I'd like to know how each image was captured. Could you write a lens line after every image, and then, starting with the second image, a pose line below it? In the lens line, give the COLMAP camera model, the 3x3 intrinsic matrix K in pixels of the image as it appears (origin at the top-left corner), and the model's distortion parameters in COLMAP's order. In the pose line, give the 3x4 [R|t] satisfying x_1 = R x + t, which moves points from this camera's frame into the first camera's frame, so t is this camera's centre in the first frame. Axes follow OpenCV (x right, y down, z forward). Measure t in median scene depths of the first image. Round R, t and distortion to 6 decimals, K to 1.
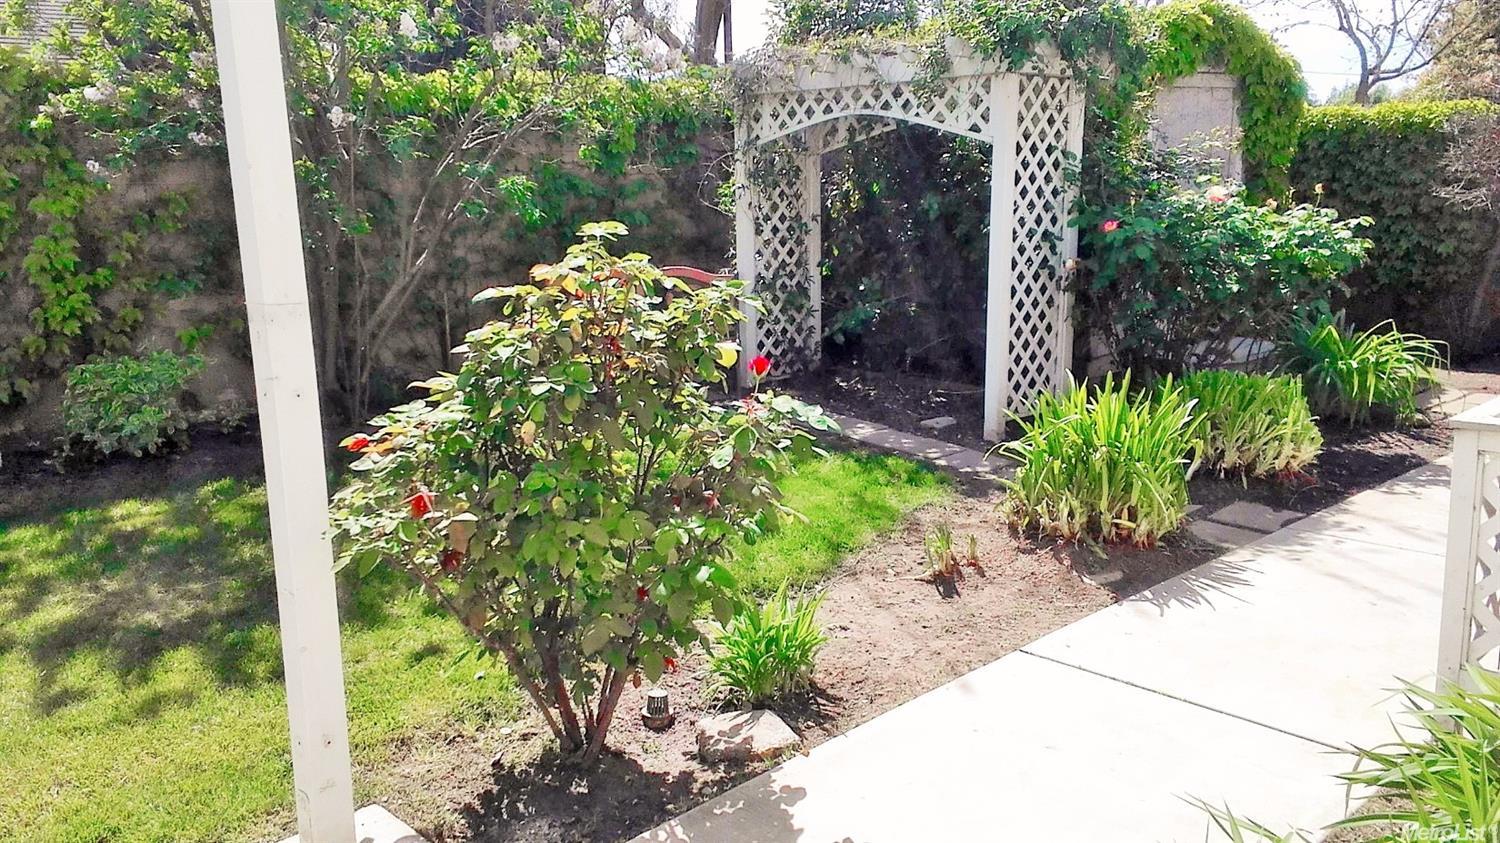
lens RADIAL K [[1212.7, 0, 749.0], [0, 1212.7, 432.7], [0, 0, 1]] dist [0.097563, -0.001059]
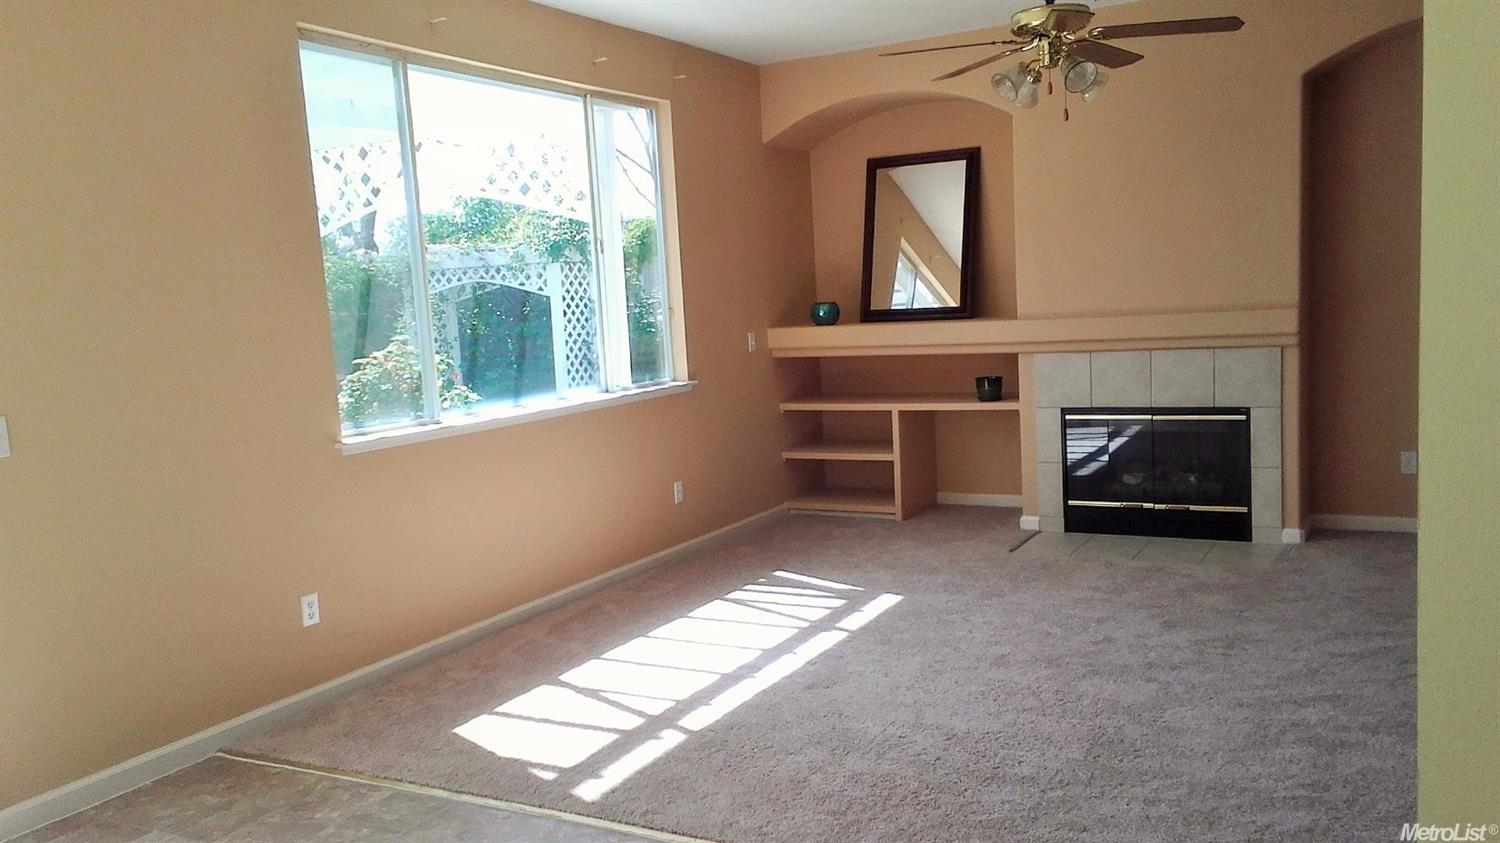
lens RADIAL K [[1212.7, 0, 749.0], [0, 1212.7, 432.7], [0, 0, 1]] dist [0.097563, -0.001059]
pose [[0.951982, -0.068863, 0.298309, -0.087978], [0.099348, 0.991132, -0.088248, 0.172317], [-0.289587, 0.113647, 0.950381, -0.865214]]
